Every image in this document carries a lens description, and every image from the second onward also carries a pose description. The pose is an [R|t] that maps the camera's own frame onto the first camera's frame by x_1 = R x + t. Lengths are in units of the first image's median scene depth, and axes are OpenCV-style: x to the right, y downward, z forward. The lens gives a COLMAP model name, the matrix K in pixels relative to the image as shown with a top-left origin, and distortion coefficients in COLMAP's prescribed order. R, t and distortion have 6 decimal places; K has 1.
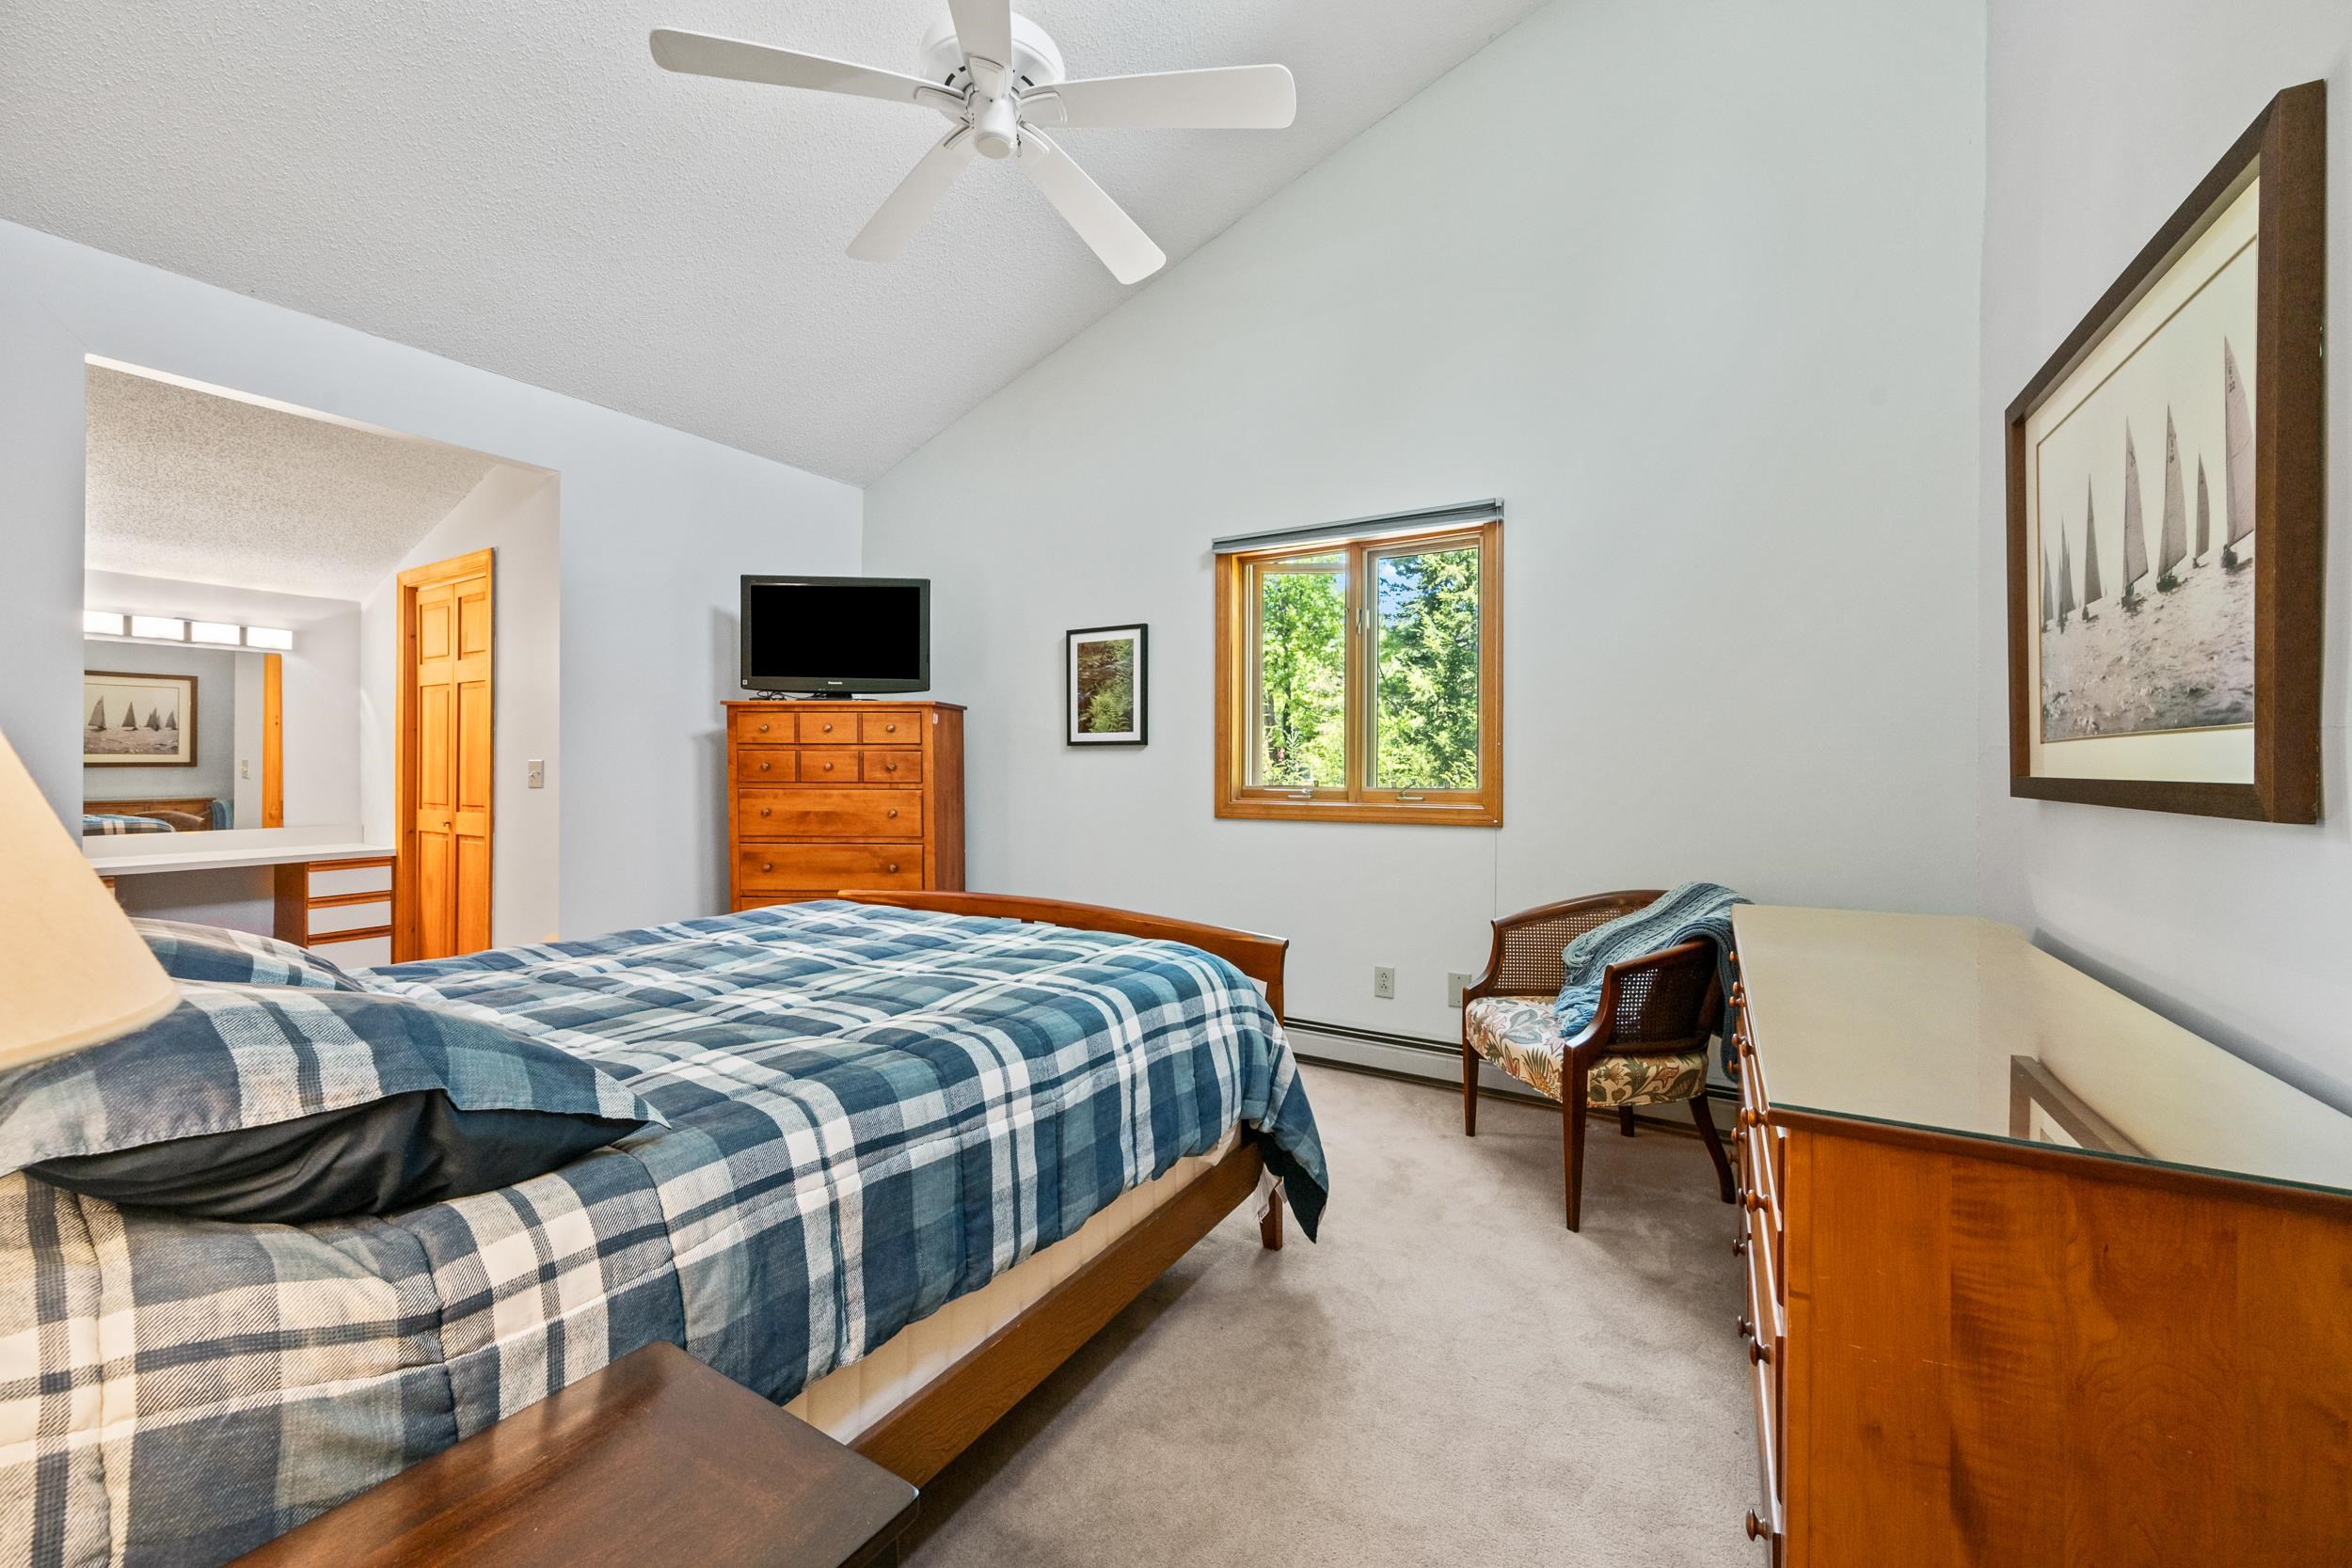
lens RADIAL K [[918.3, 0, 1184.5], [0, 918.3, 778.5], [0, 0, 1]] dist [-0.004211, -0.000310]
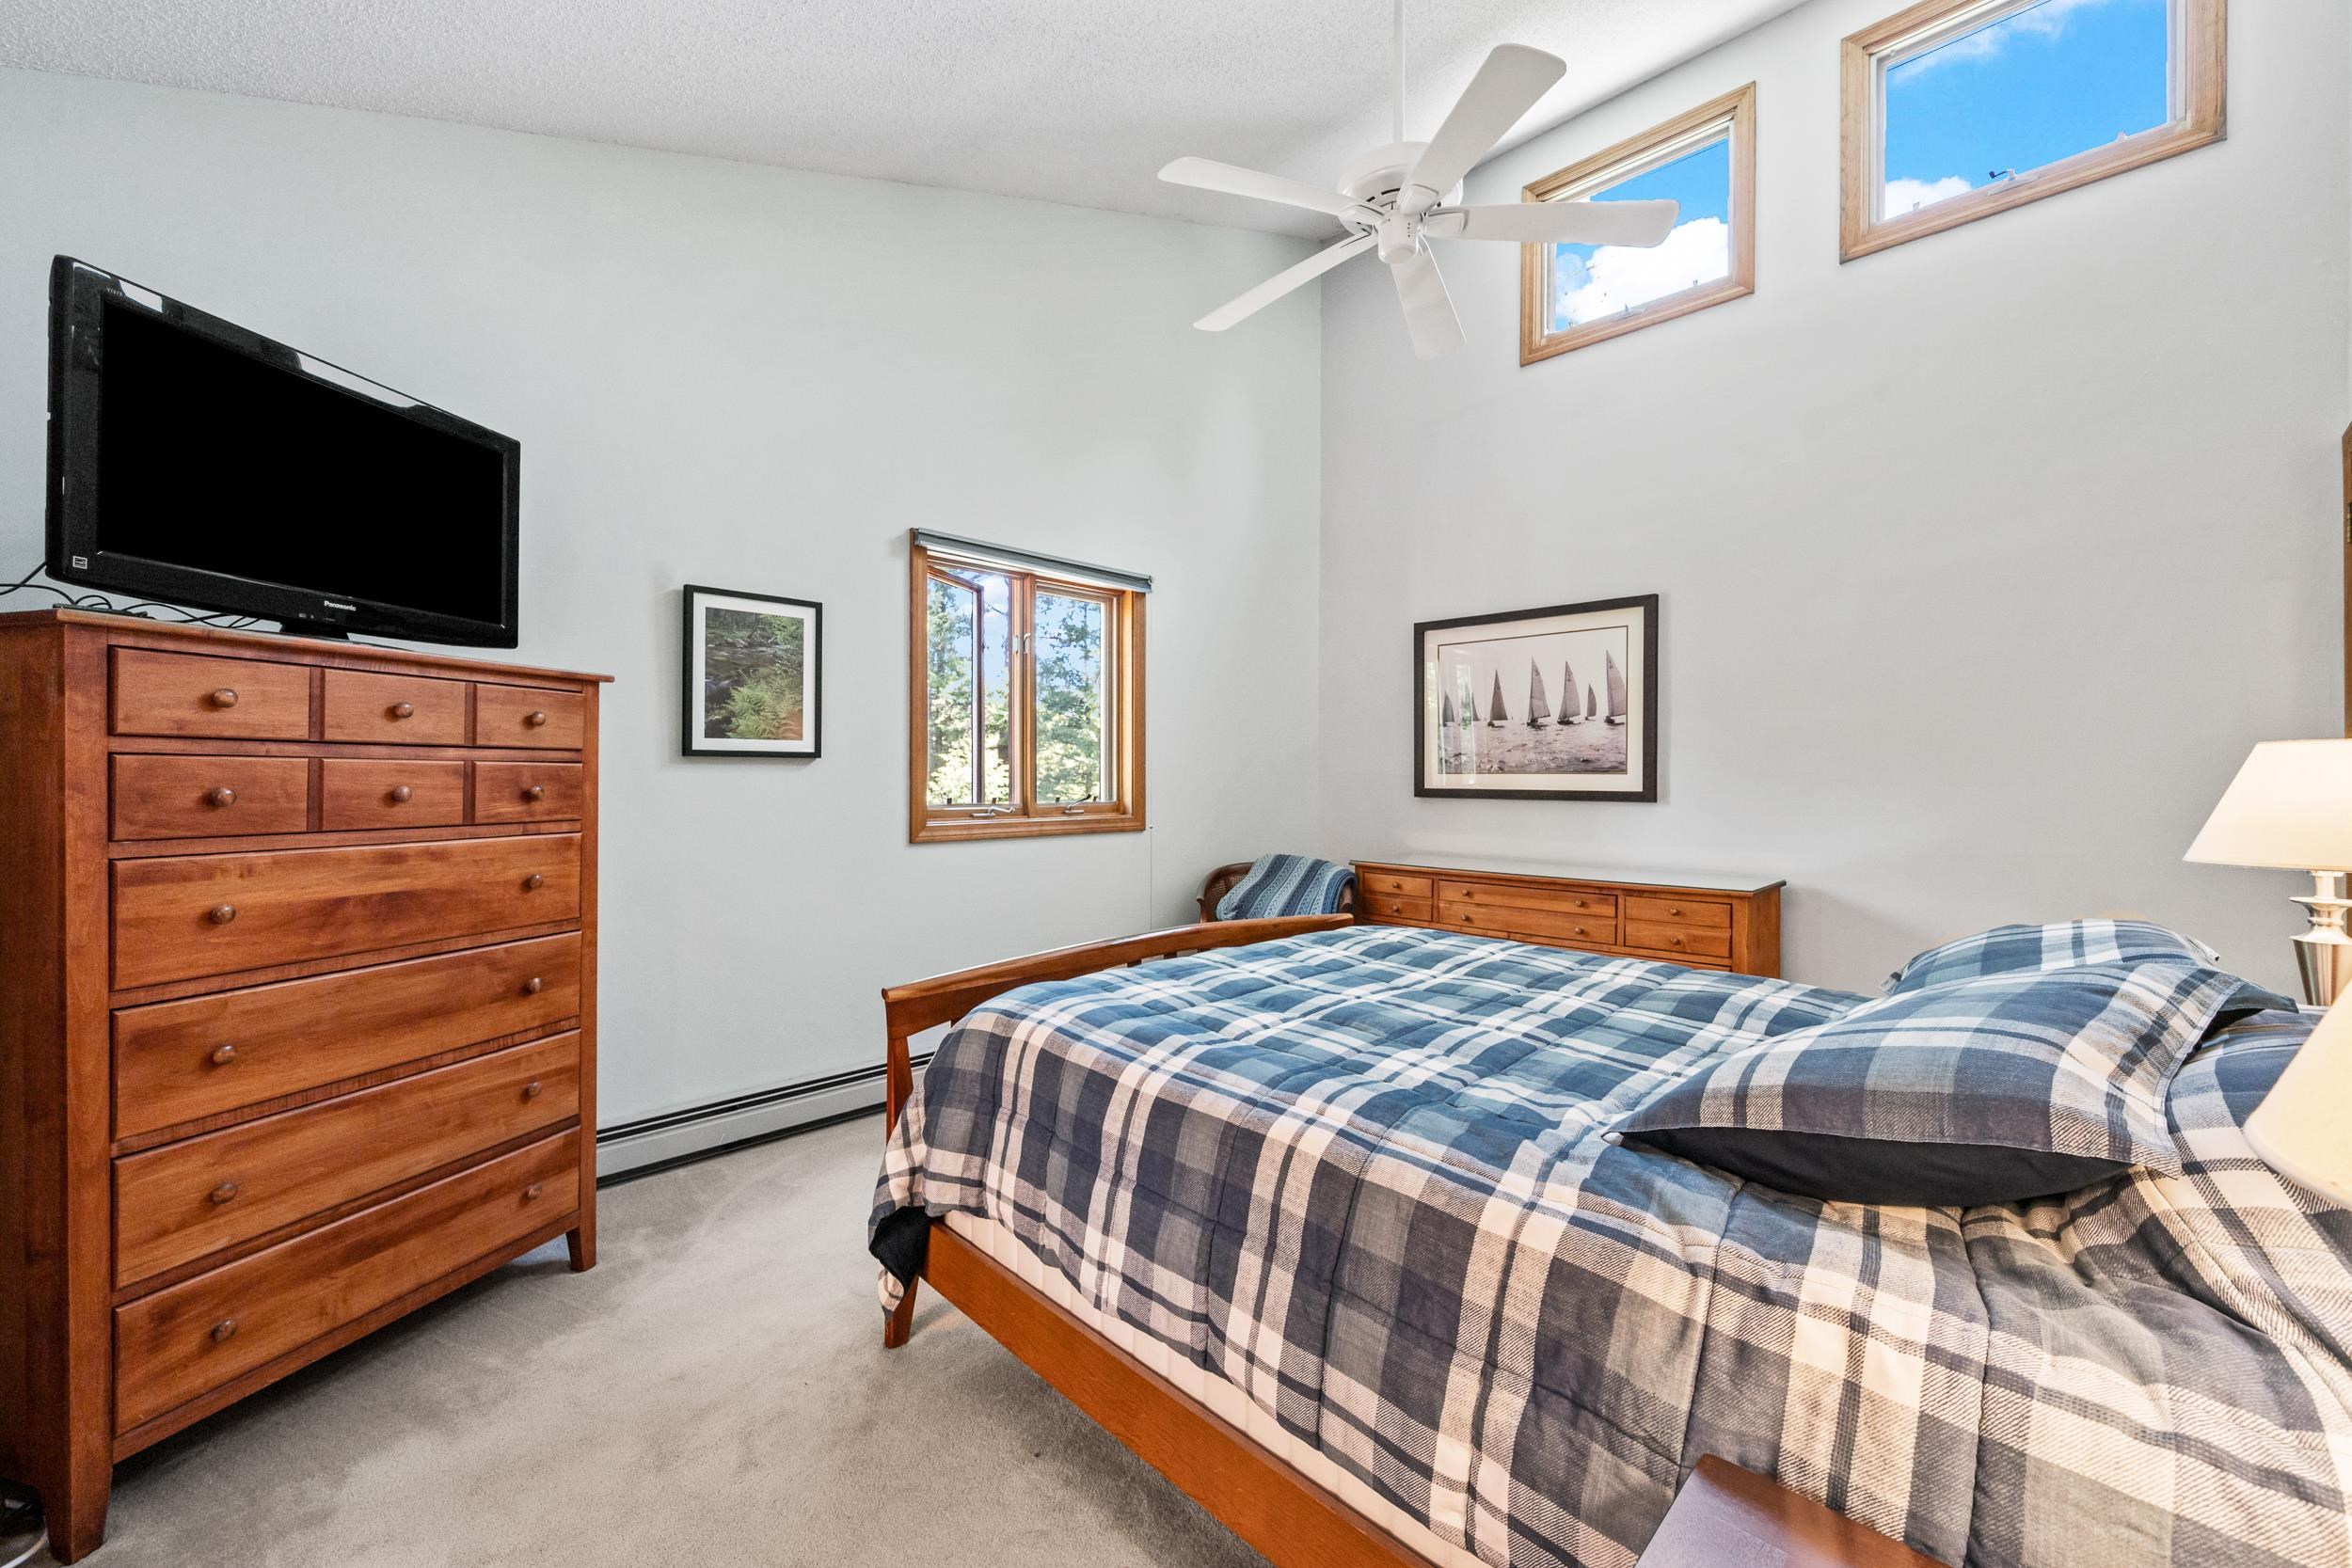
lens RADIAL K [[918.3, 0, 1184.5], [0, 918.3, 778.5], [0, 0, 1]] dist [-0.004211, -0.000310]
pose [[0.246235, -0.002884, 0.969206, -0.724286], [0.010991, 0.999940, 0.000183, -0.015908], [-0.969148, 0.010608, 0.246252, 0.507784]]
